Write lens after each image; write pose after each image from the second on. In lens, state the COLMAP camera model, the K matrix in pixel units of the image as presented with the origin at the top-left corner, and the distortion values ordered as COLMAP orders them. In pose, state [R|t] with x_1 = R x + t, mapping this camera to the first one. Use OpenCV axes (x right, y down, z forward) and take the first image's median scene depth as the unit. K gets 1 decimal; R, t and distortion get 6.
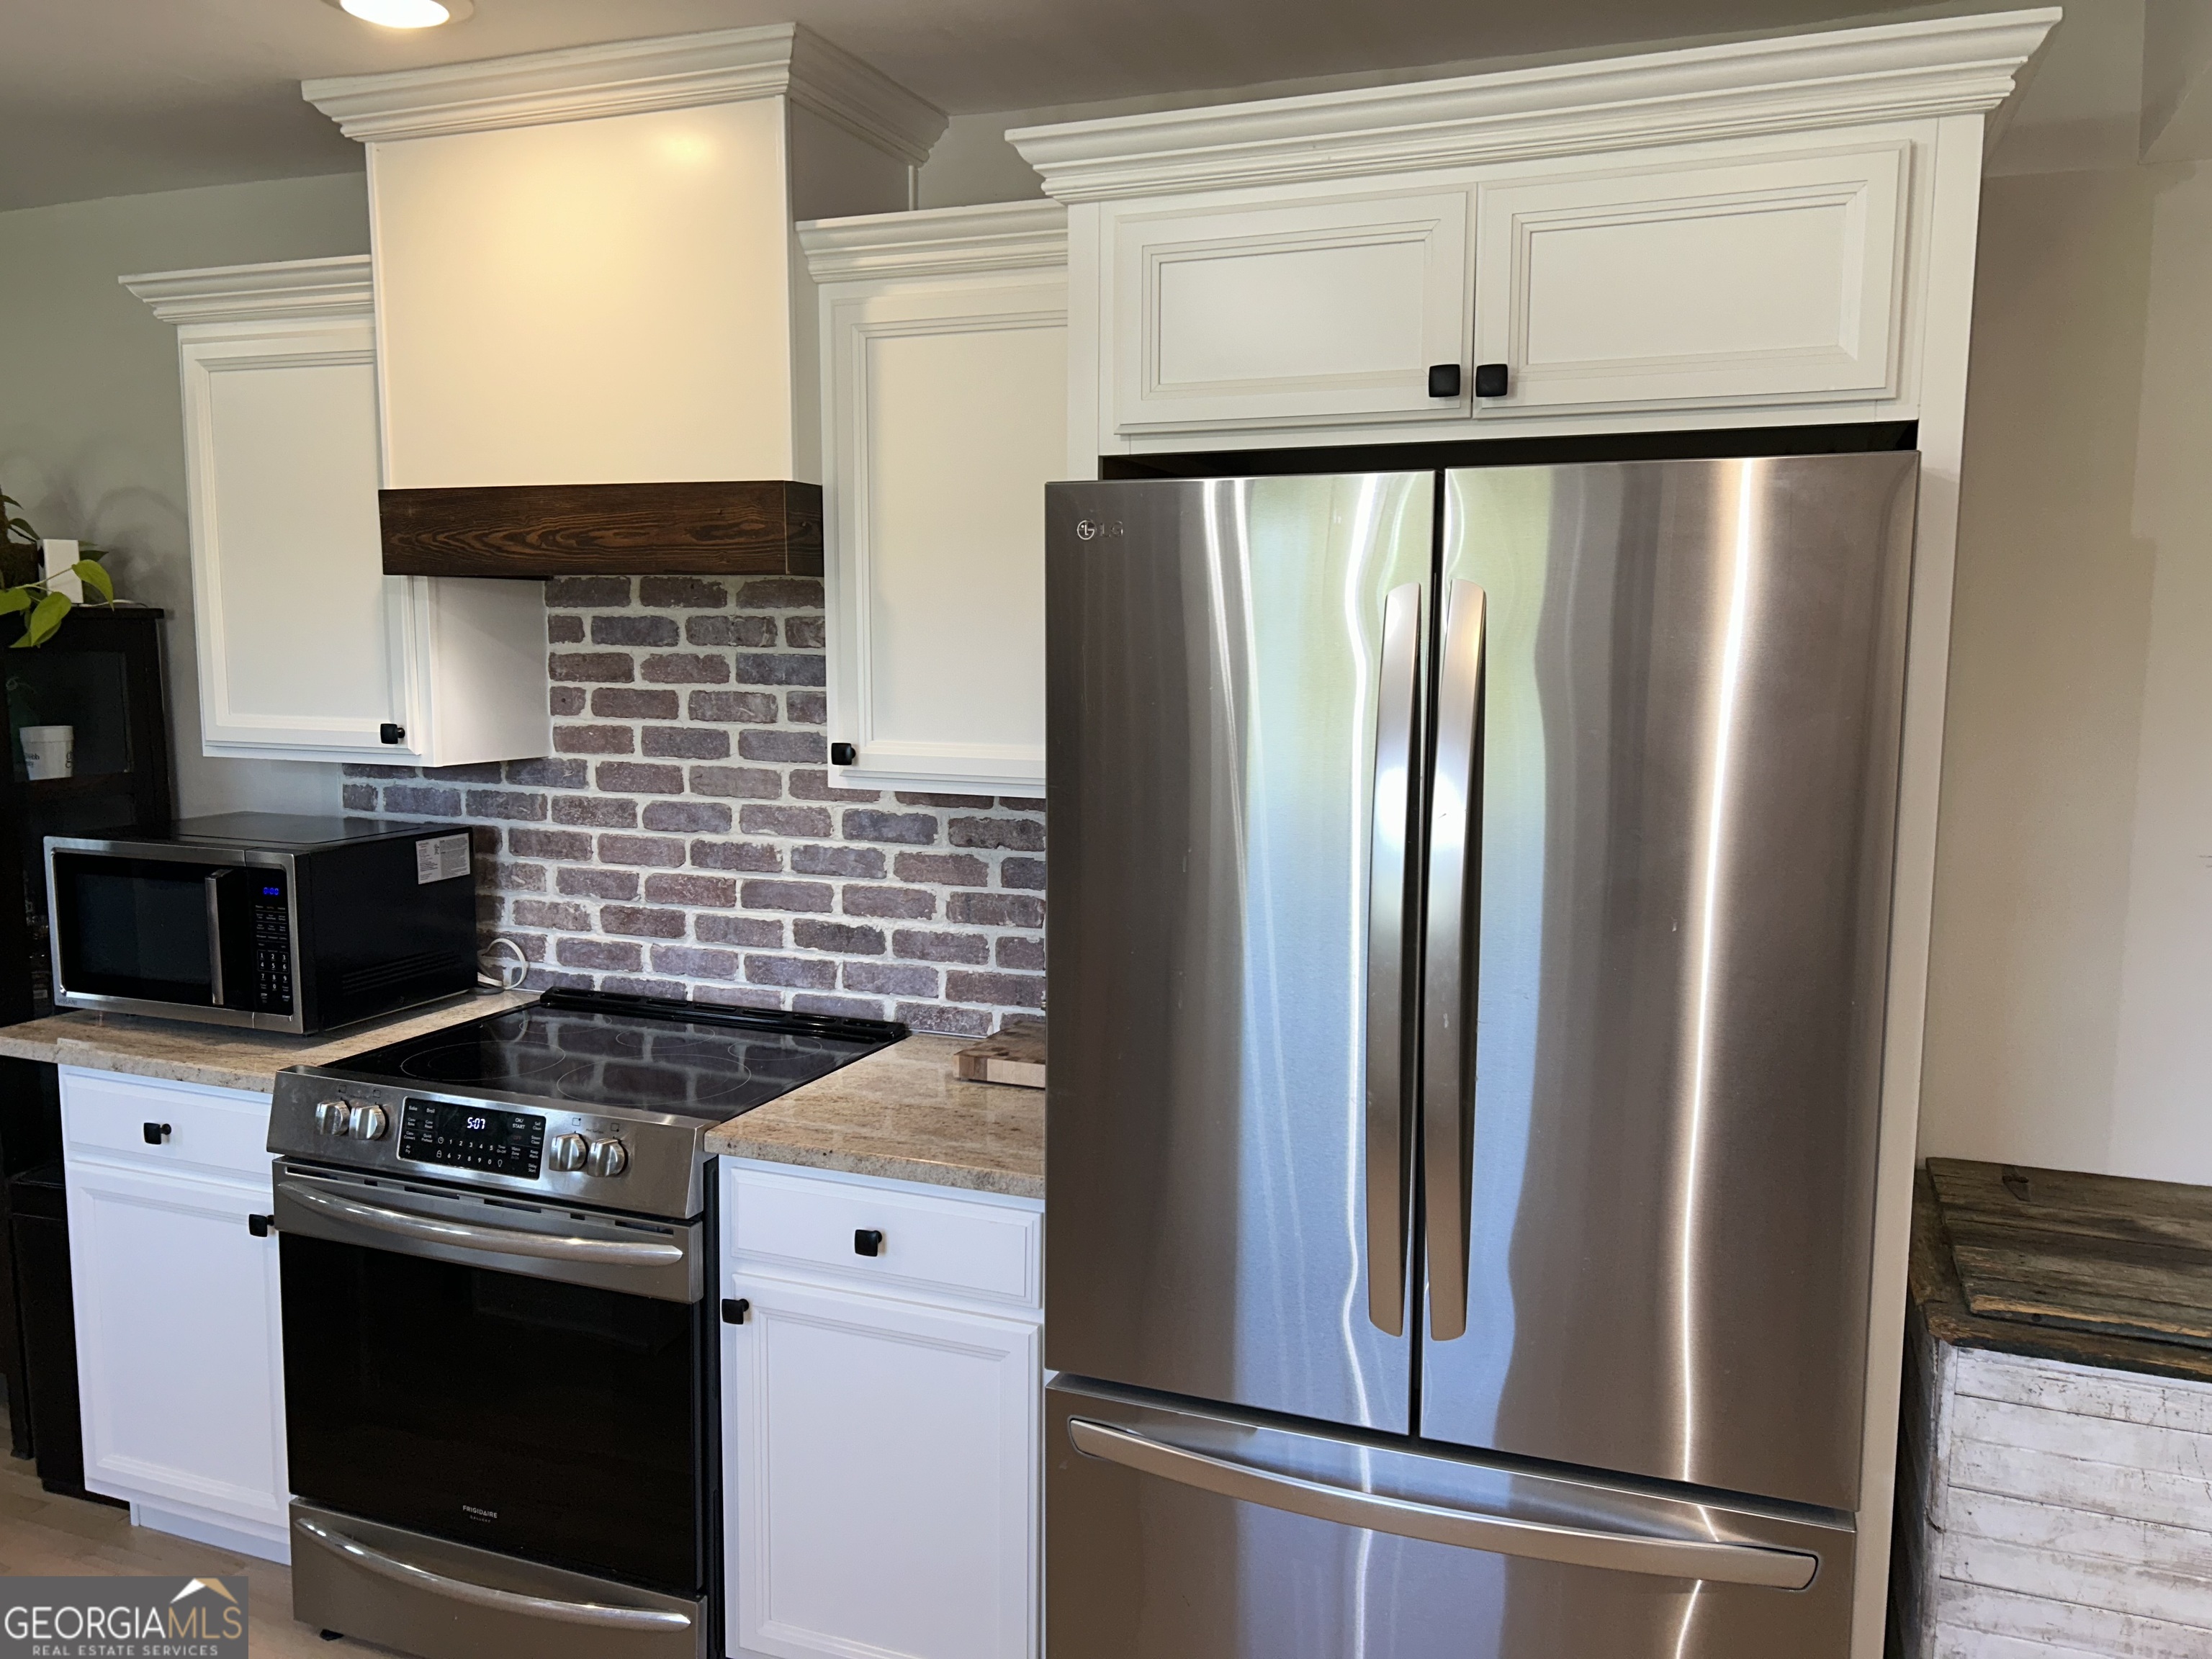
lens RADIAL K [[1661.2, 0, 1117.0], [0, 1661.2, 844.1], [0, 0, 1]] dist [0.065428, -0.069582]
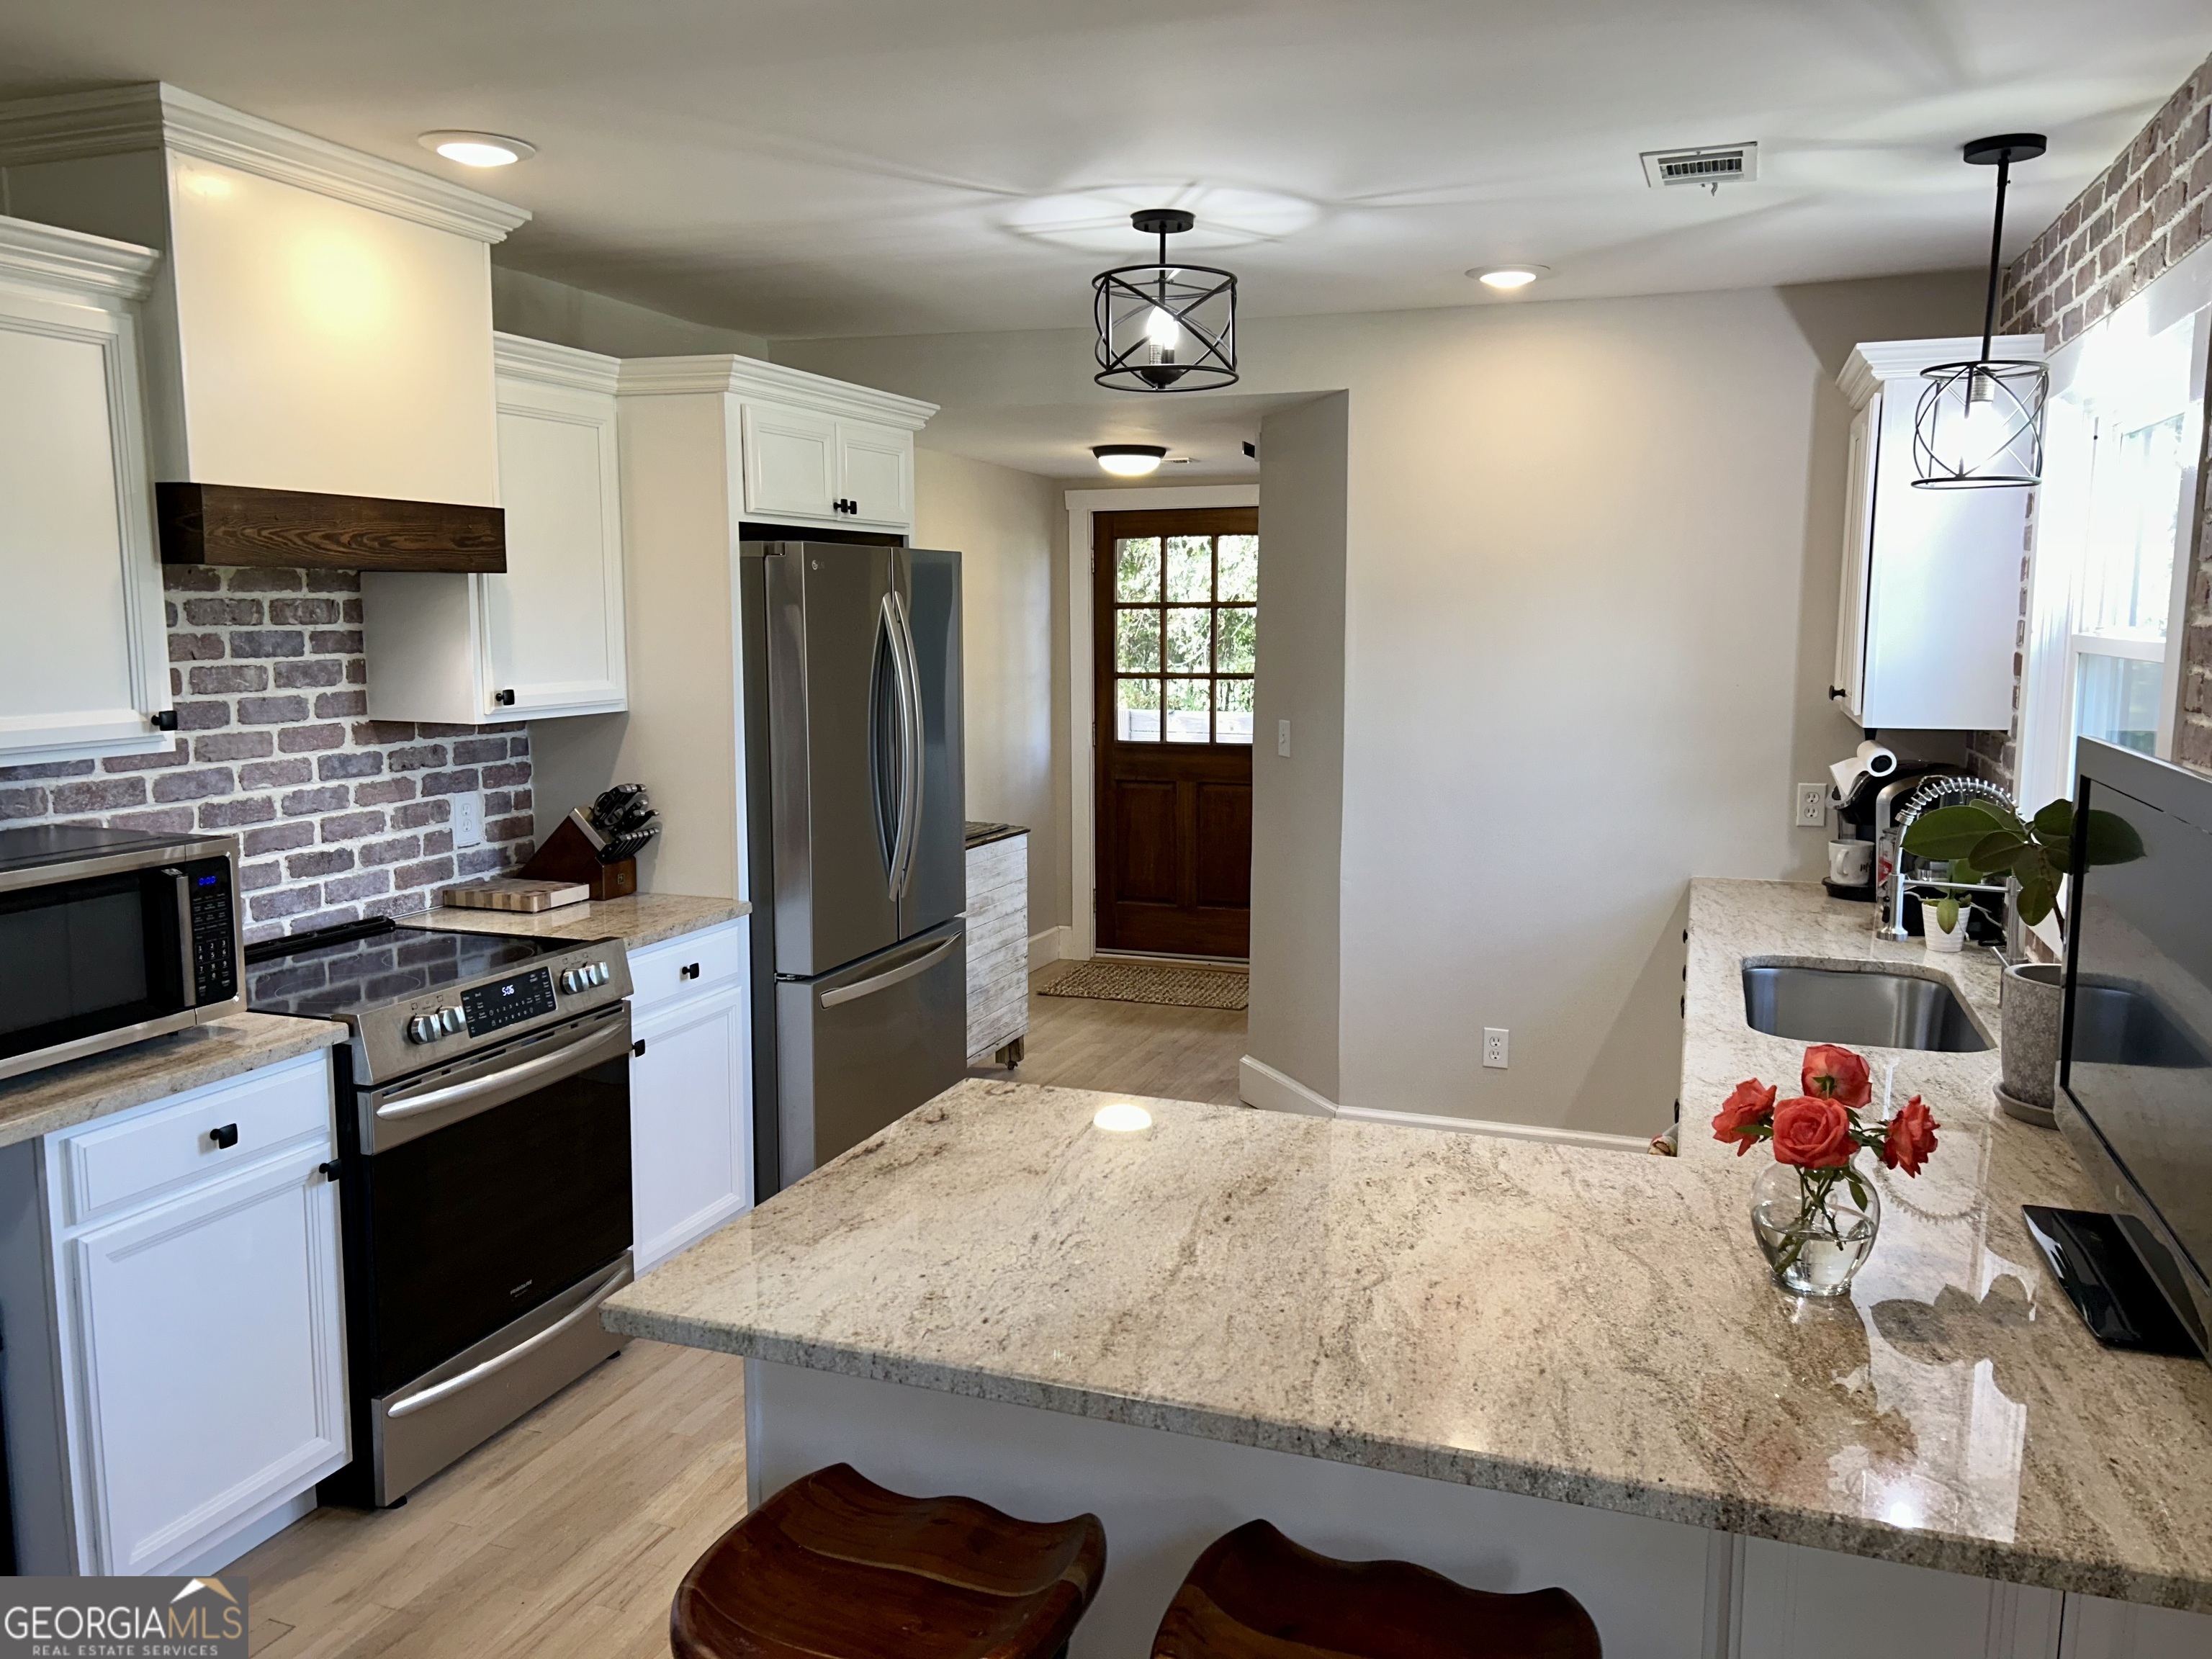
lens RADIAL K [[1661.2, 0, 1109.1], [0, 1661.2, 834.8], [0, 0, 1]] dist [0.065428, -0.069582]
pose [[-0.019877, -0.146642, 0.988990, -1.399899], [0.118676, 0.981846, 0.147968, -0.077919], [-0.992734, 0.120311, -0.002114, 0.431767]]
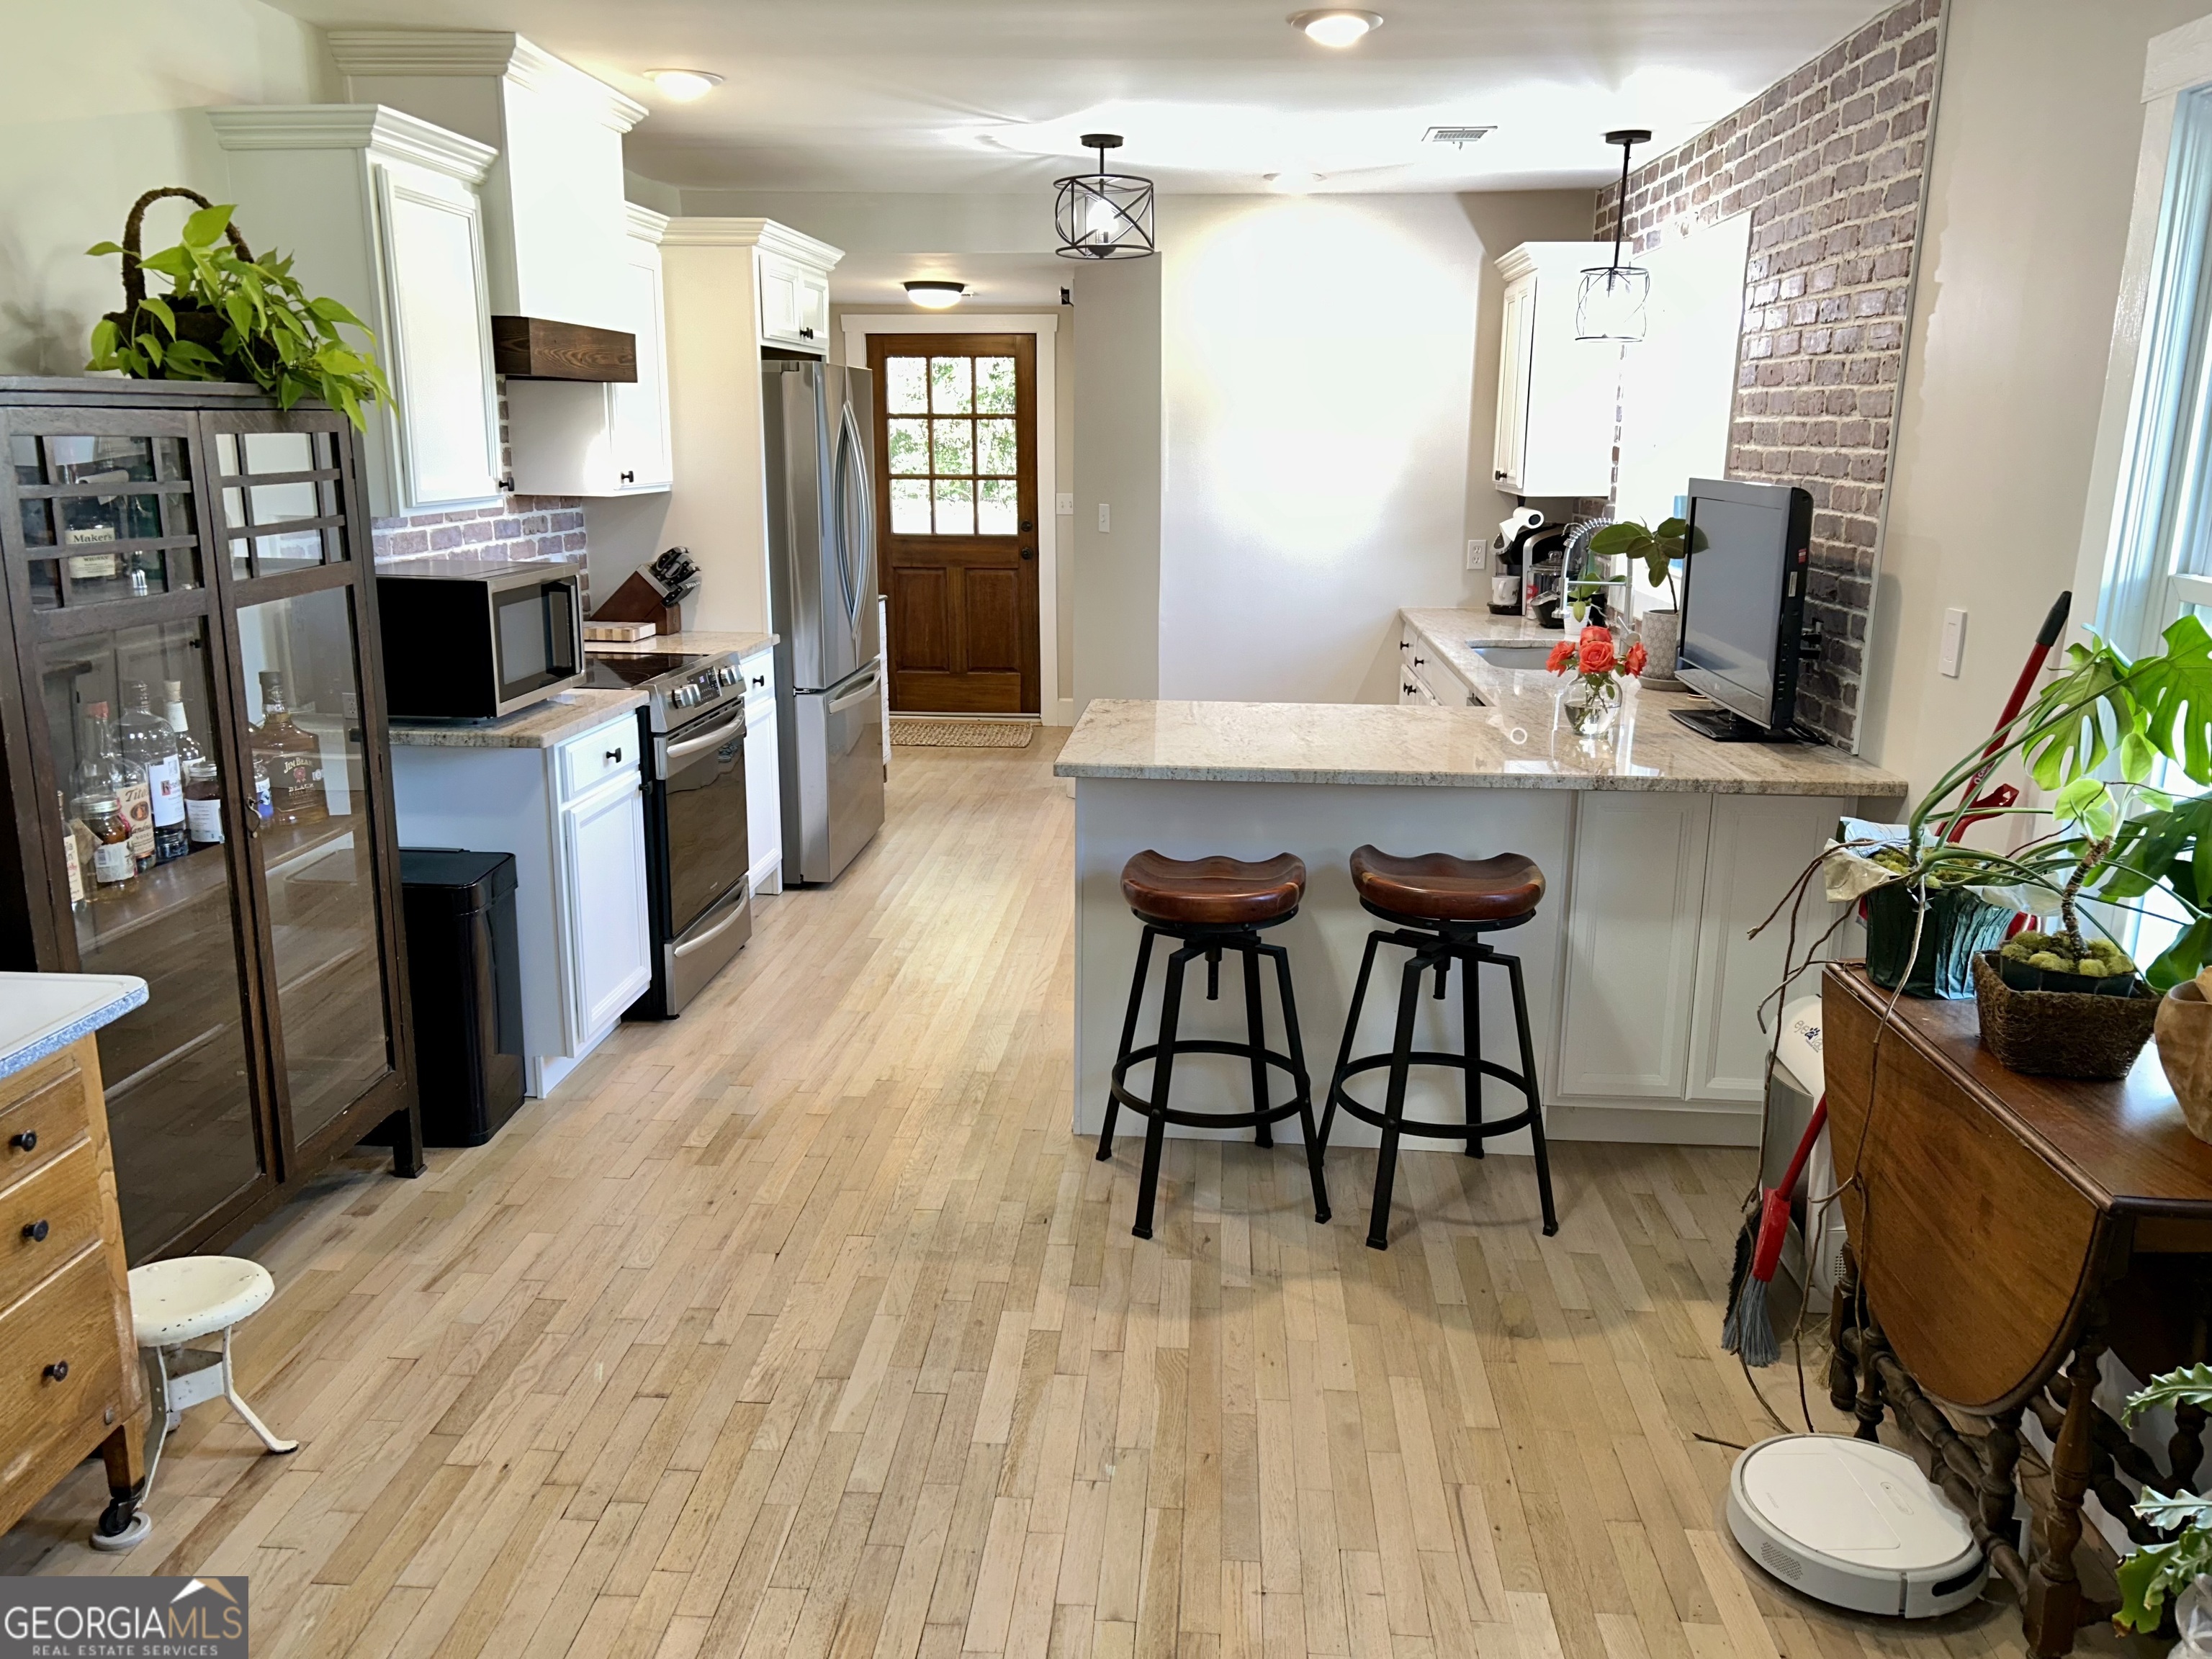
lens RADIAL K [[1661.2, 0, 1109.3], [0, 1661.2, 822.4], [0, 0, 1]] dist [0.065428, -0.069582]
pose [[-0.286061, -0.232271, 0.929634, -1.931818], [0.104899, 0.956754, 0.271326, -0.120672], [-0.952452, 0.175133, -0.249325, 0.883784]]
